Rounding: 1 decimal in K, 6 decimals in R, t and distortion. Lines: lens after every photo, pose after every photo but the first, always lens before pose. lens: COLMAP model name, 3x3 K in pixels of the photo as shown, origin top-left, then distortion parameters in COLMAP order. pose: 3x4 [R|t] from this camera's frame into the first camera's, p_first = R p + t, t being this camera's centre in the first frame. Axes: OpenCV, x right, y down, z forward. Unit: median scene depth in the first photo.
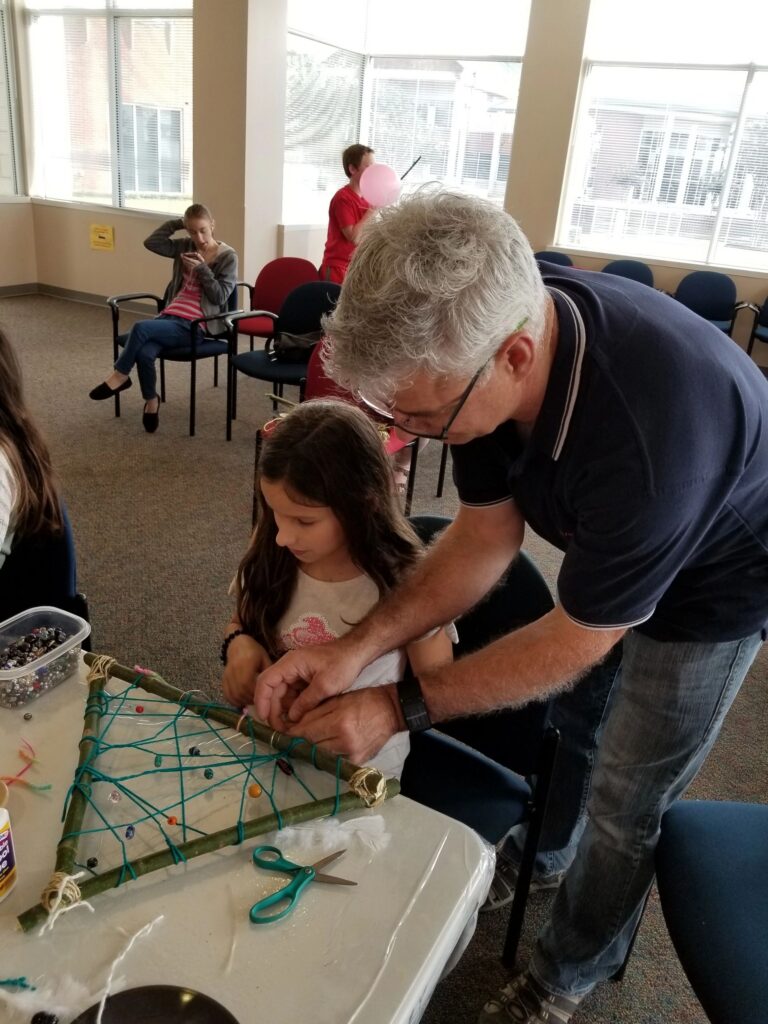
lens RADIAL K [[810.3, 0, 372.9], [0, 810.3, 497.7], [0, 0, 1]] dist [-0.007402, 0.000979]
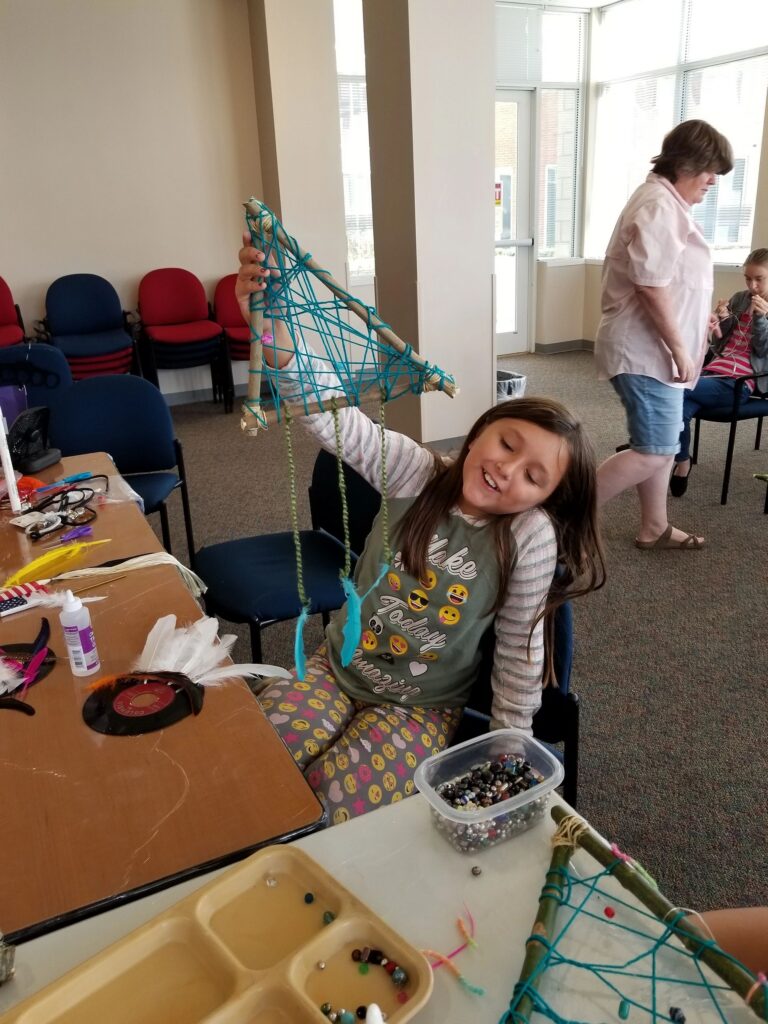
lens RADIAL K [[810.3, 0, 391.1], [0, 810.3, 507.2], [0, 0, 1]] dist [-0.007402, 0.000979]
pose [[0.817789, 0.084942, -0.569215, -0.022568], [-0.114412, 0.993302, -0.016148, -0.027486], [0.564031, 0.078331, 0.822030, 0.091002]]
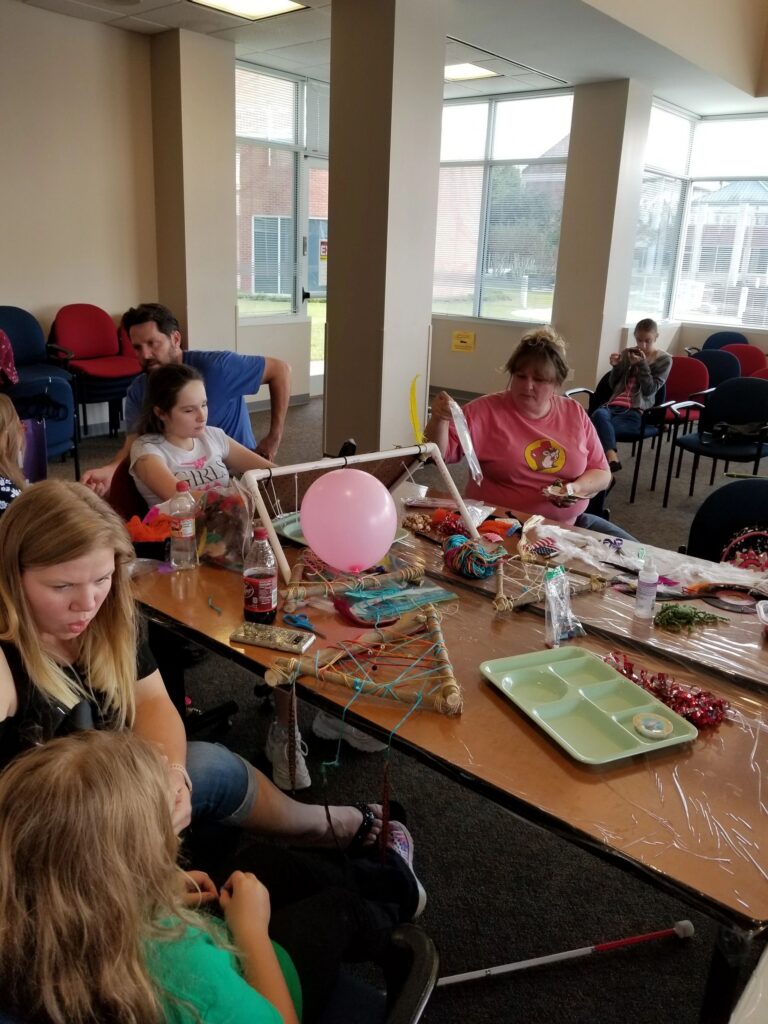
lens RADIAL K [[810.3, 0, 388.4], [0, 810.3, 510.1], [0, 0, 1]] dist [-0.007402, 0.000979]
pose [[0.982651, 0.014896, -0.184866, -0.587991], [-0.031736, 0.995573, -0.088475, 0.089261], [0.182729, 0.092807, 0.978773, -0.434767]]
